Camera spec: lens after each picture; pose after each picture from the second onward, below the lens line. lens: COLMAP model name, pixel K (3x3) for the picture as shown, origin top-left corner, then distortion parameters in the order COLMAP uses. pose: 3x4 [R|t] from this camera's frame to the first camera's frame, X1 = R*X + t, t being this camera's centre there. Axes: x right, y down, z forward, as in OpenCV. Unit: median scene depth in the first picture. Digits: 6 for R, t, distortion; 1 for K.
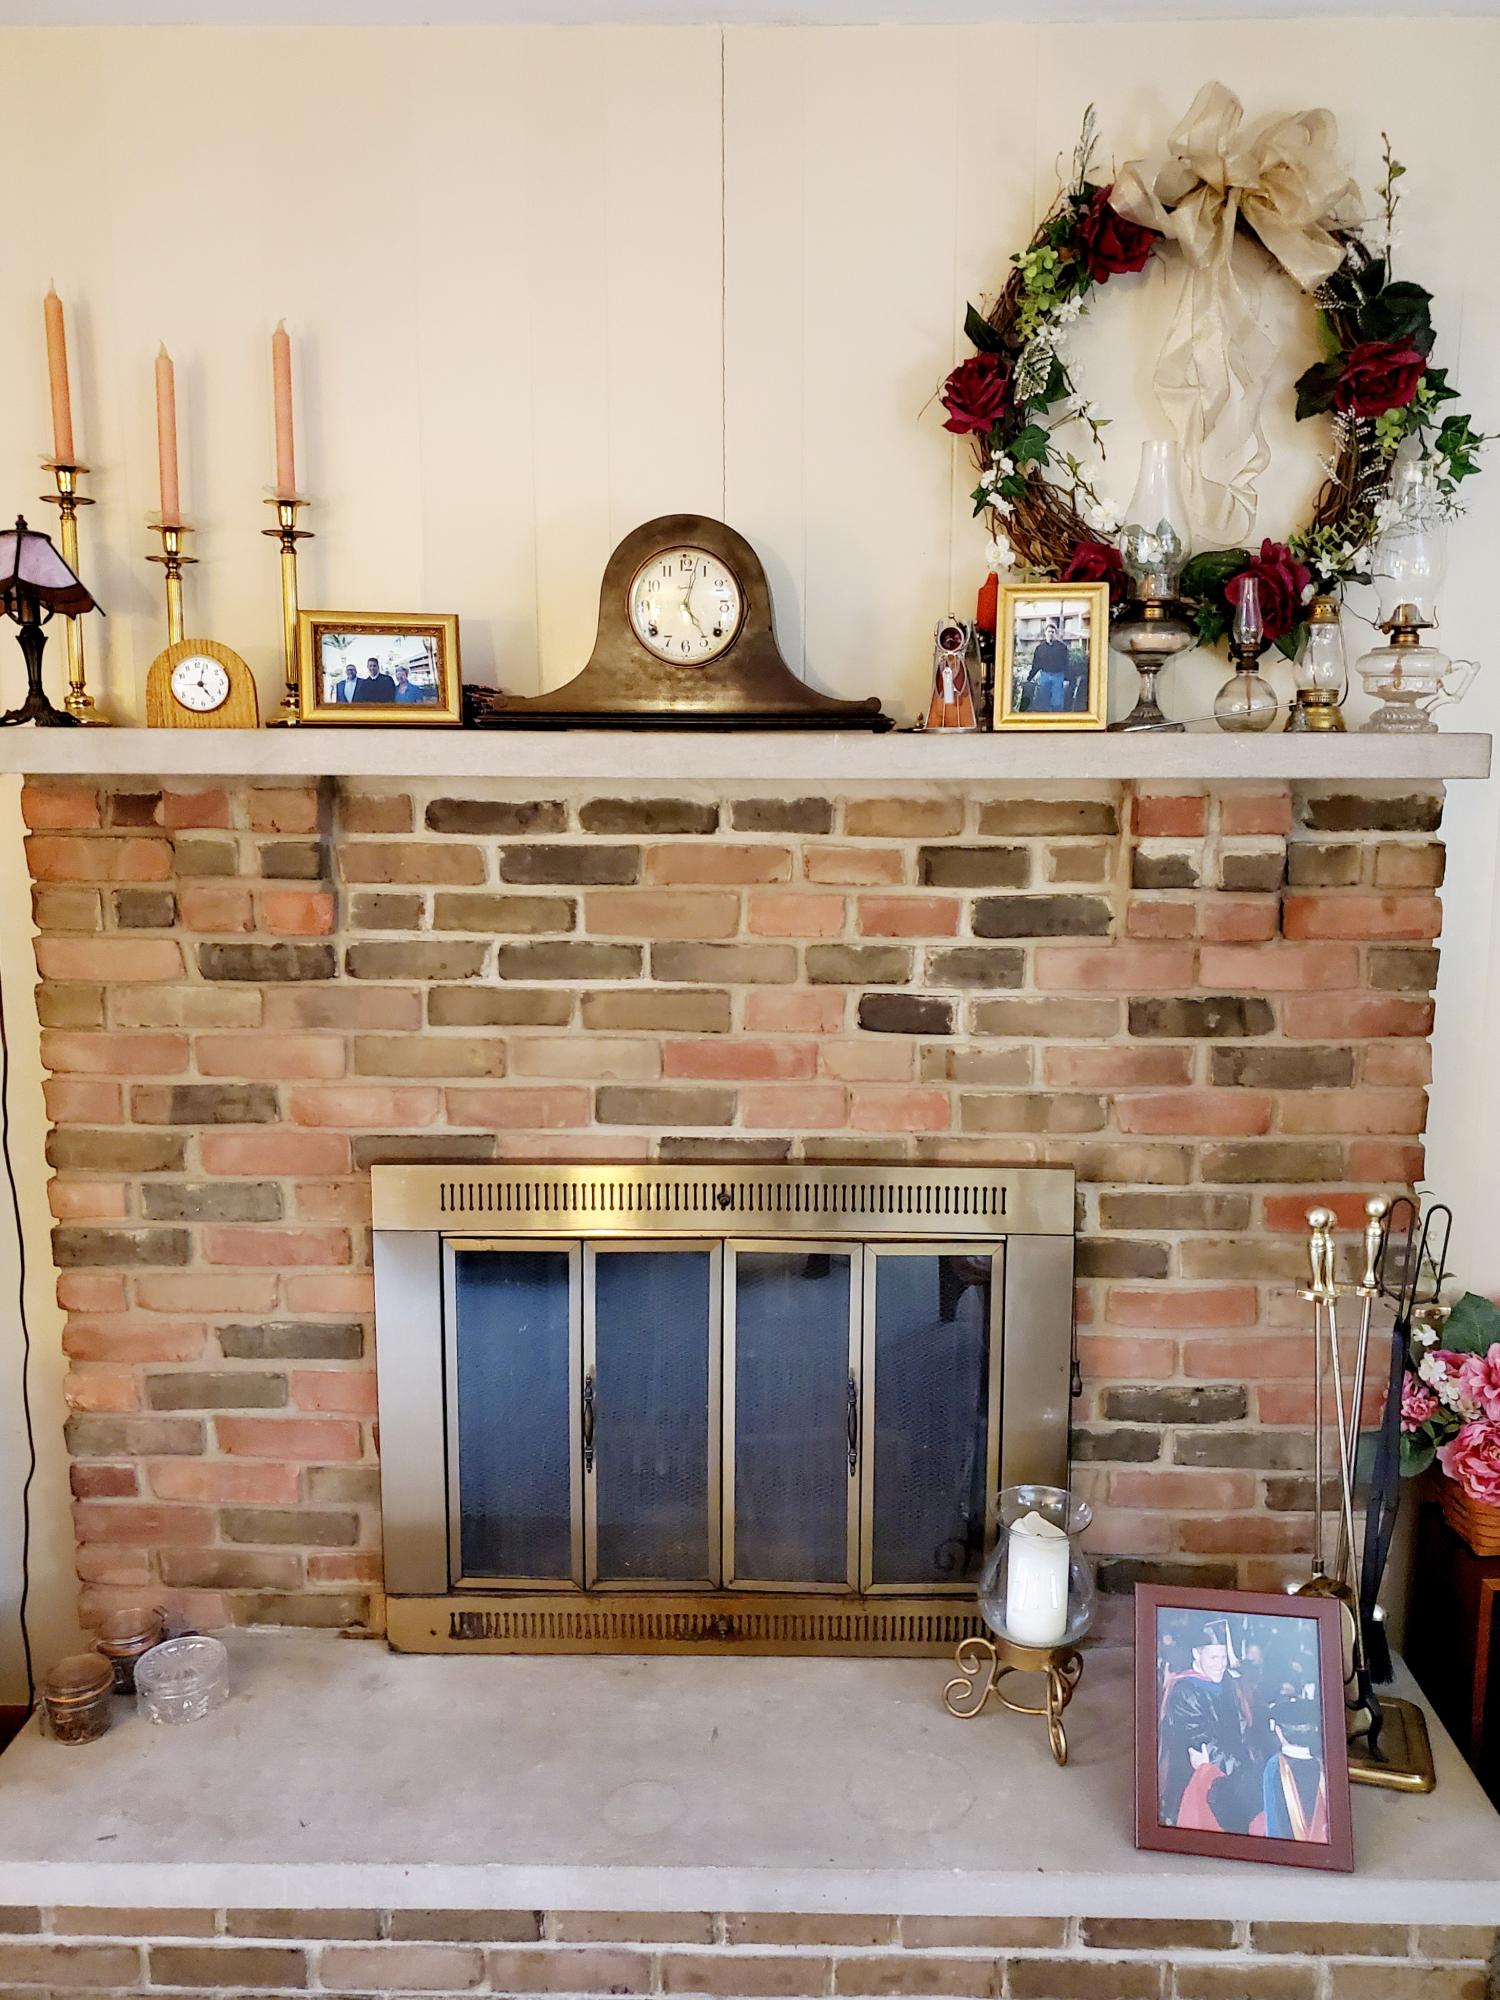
lens RADIAL K [[1525.6, 0, 734.4], [0, 1525.6, 951.1], [0, 0, 1]] dist [-0.039163, 0.011957]
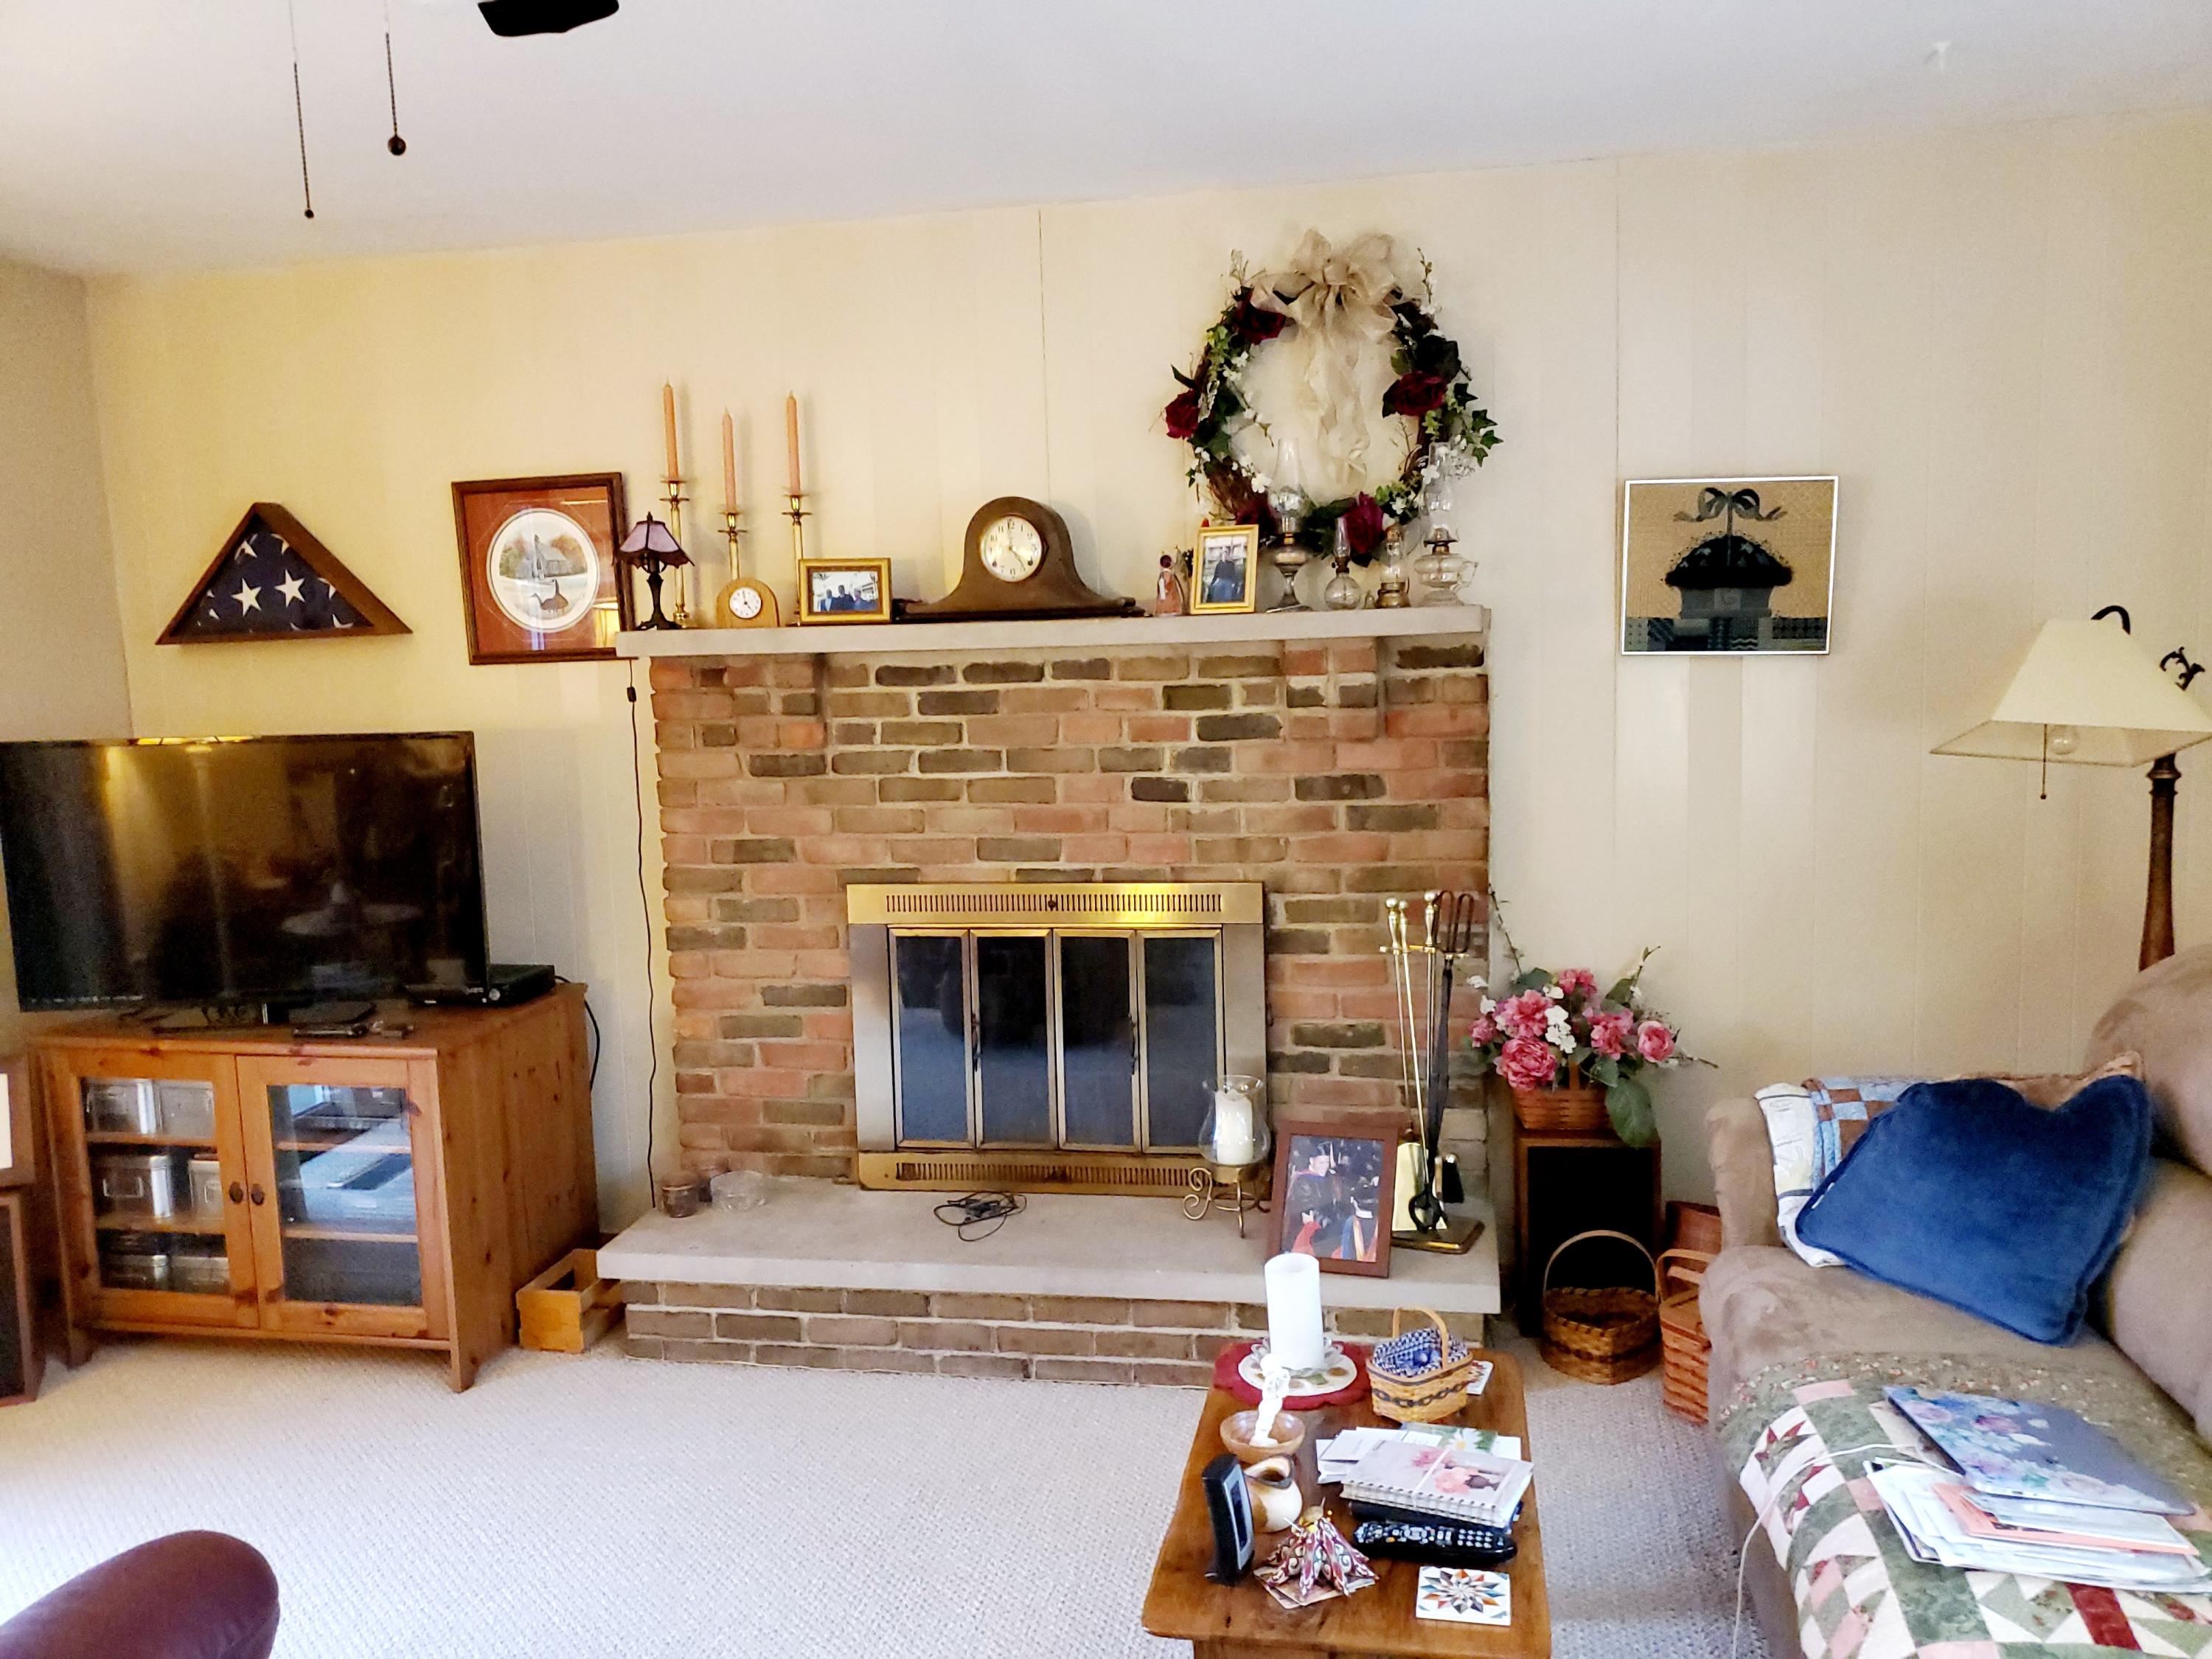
lens RADIAL K [[1687.4, 0, 1109.9], [0, 1687.4, 832.7], [0, 0, 1]] dist [-0.039163, 0.011957]
pose [[0.985473, -0.013282, -0.169311, 0.371676], [0.008794, 0.999591, -0.027227, 0.139053], [0.169603, 0.025342, 0.985187, -0.803356]]
